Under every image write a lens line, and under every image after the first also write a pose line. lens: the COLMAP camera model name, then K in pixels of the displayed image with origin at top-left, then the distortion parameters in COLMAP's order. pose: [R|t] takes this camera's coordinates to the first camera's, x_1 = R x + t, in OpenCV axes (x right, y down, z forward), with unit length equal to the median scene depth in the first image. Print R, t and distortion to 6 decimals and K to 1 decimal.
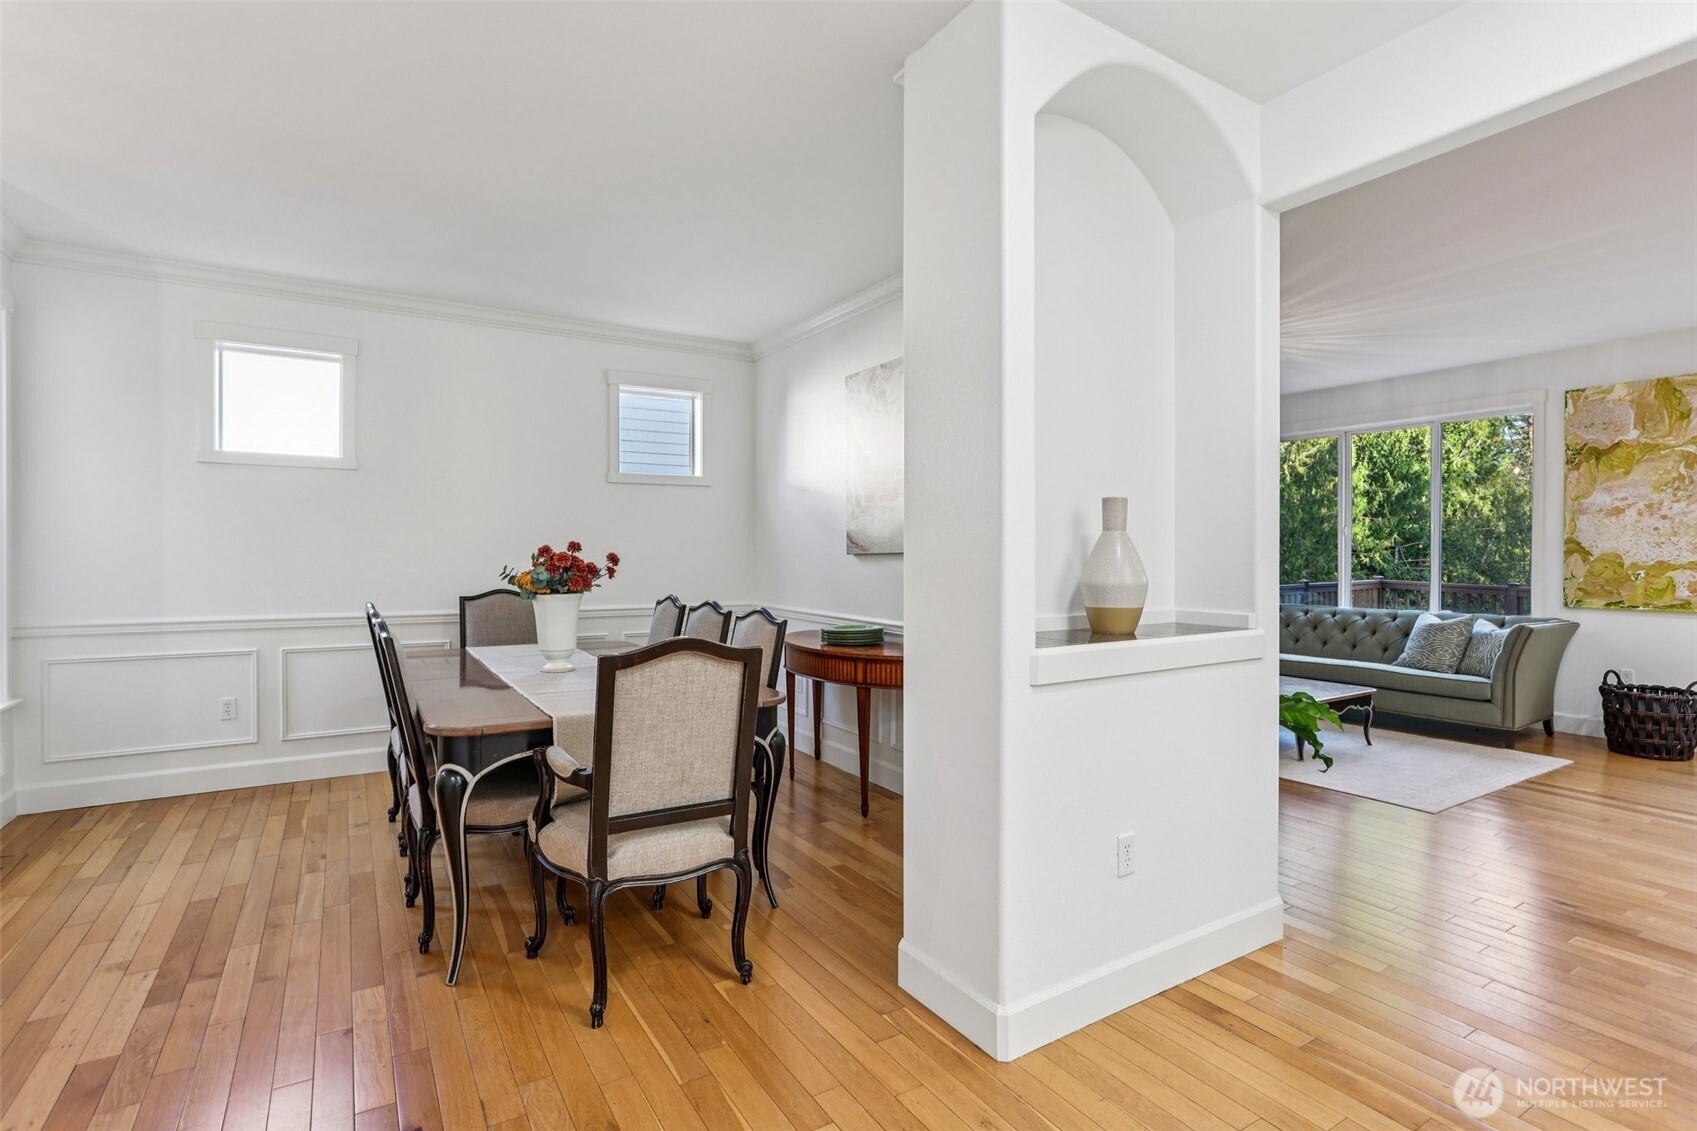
lens RADIAL K [[815.8, 0, 844.9], [0, 815.8, 560.3], [0, 0, 1]] dist [-0.034767, 0.020137]
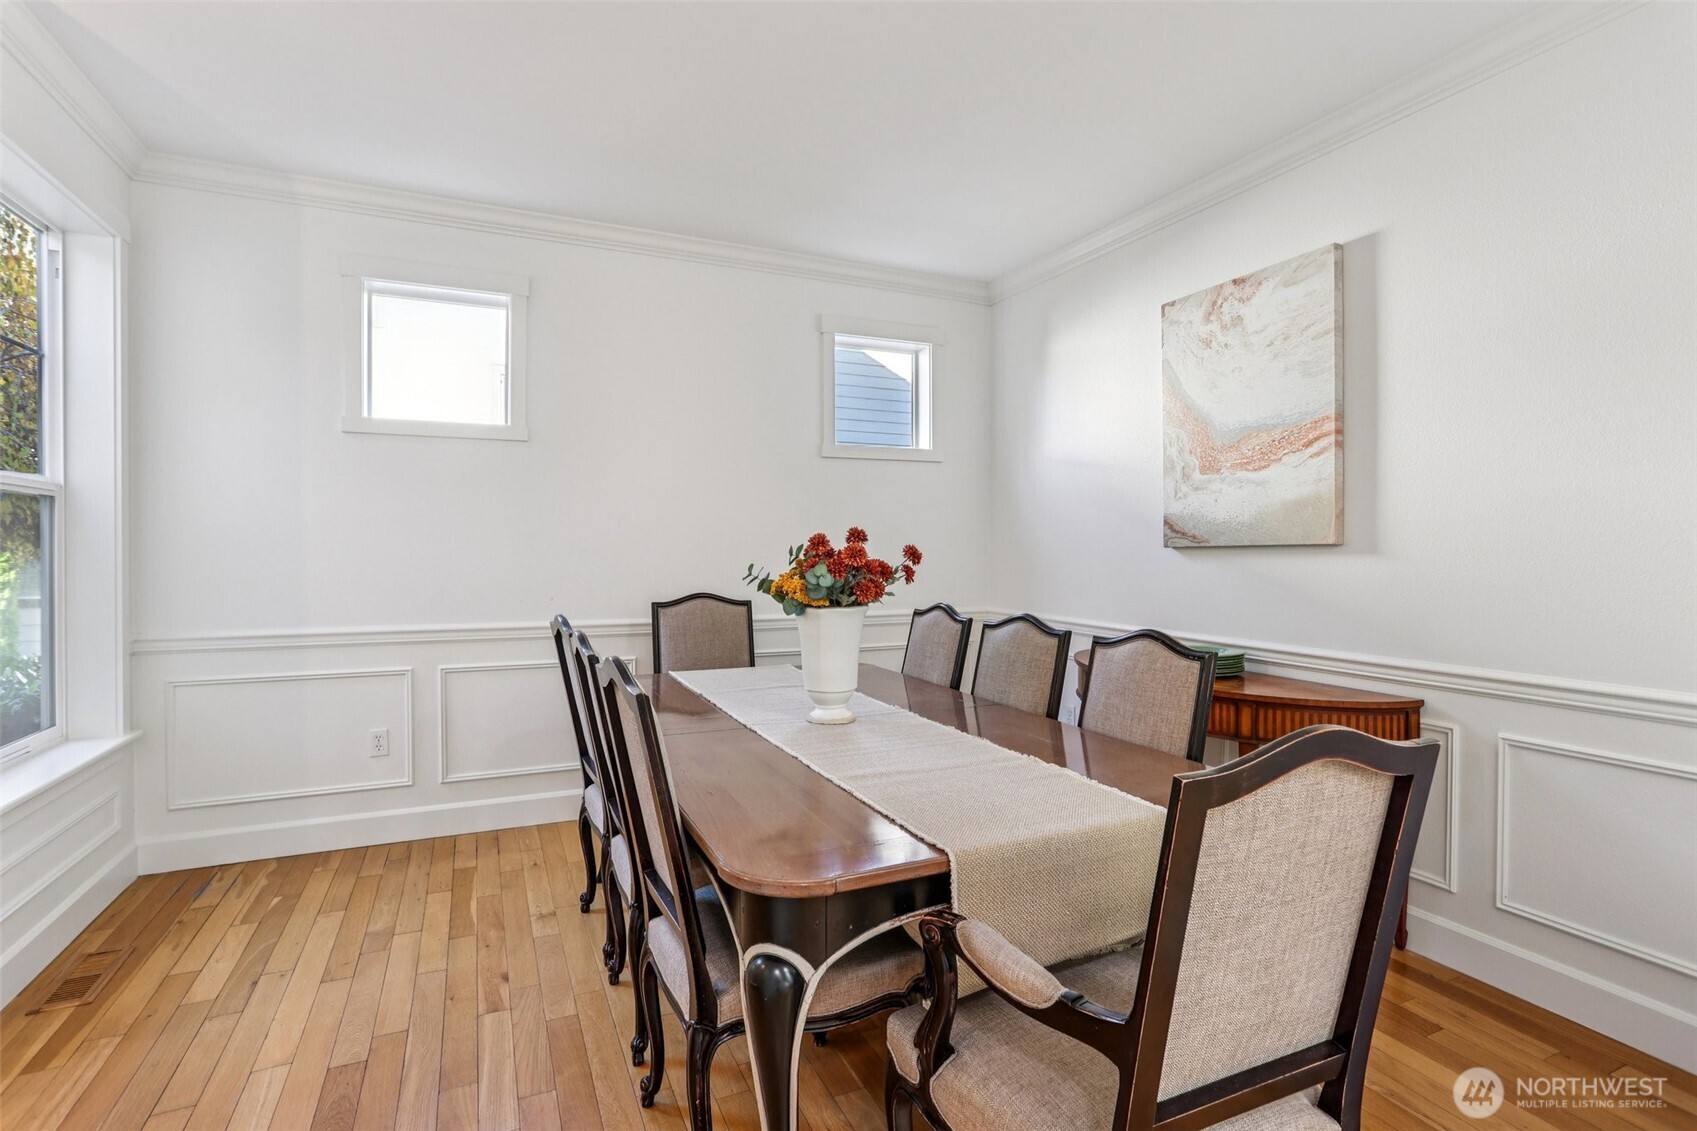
lens RADIAL K [[815.9, 0, 846.5], [0, 815.9, 556.3], [0, 0, 1]] dist [-0.042214, 0.023224]
pose [[0.991999, 0.000486, -0.126249, -0.233780], [-0.000250, 0.999998, 0.001889, -0.000979], [0.126249, -0.001842, 0.991997, 0.303124]]
